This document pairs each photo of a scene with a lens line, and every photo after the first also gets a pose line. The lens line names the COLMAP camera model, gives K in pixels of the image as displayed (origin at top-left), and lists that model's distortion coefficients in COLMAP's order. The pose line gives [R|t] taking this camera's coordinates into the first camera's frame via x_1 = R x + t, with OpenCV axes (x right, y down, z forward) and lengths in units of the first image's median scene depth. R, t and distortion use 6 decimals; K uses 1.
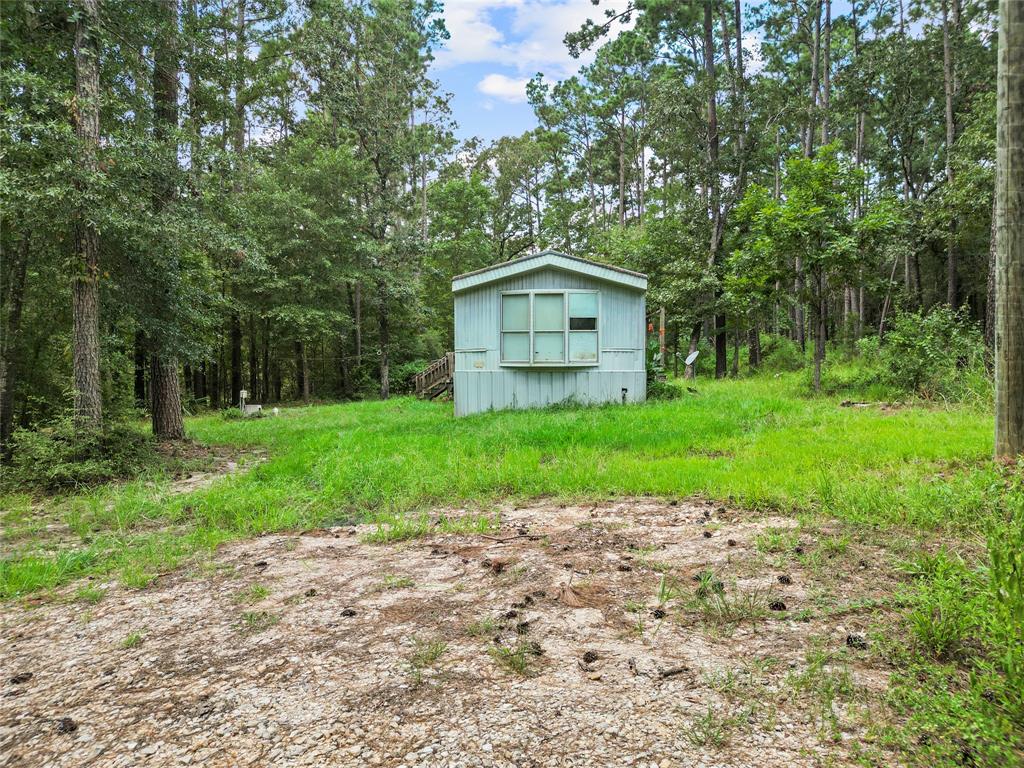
lens RADIAL K [[716.2, 0, 512.6], [0, 716.2, 399.4], [0, 0, 1]] dist [0.063240, -0.001702]
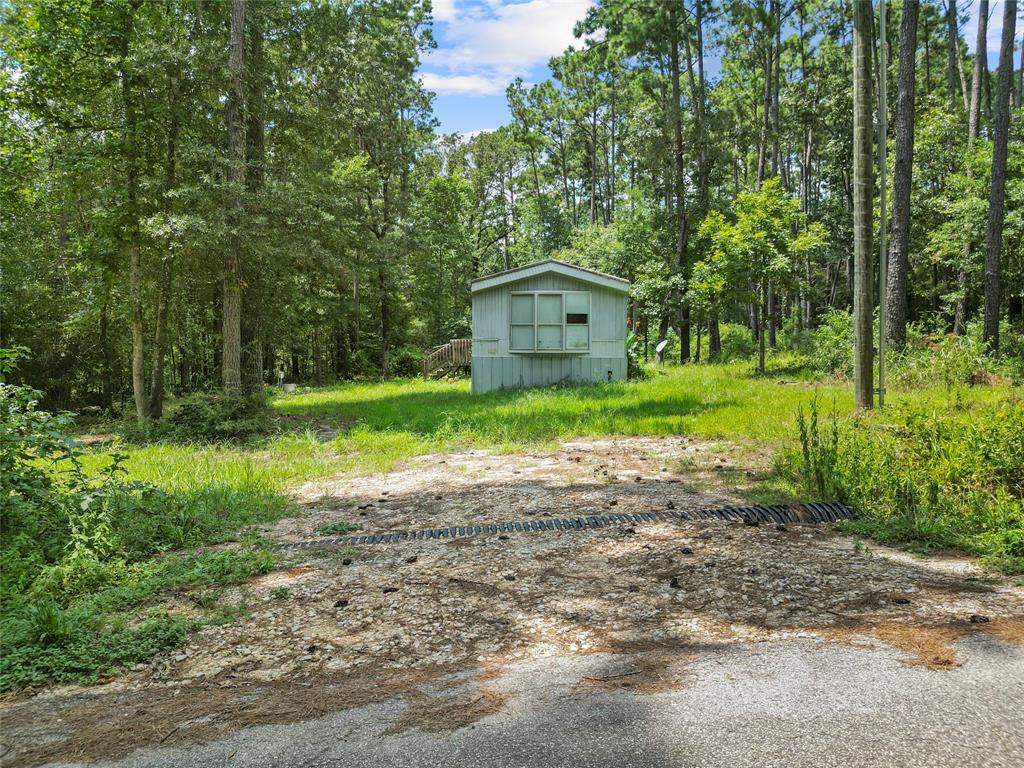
lens RADIAL K [[699.6, 0, 512.0], [0, 699.6, 384.0], [0, 0, 1]] dist [0.072230, -0.068802]
pose [[0.999083, 0.004897, 0.042531, -0.037639], [-0.004929, 0.999988, 0.000639, 0.004245], [-0.042528, -0.000848, 0.999095, -0.118666]]
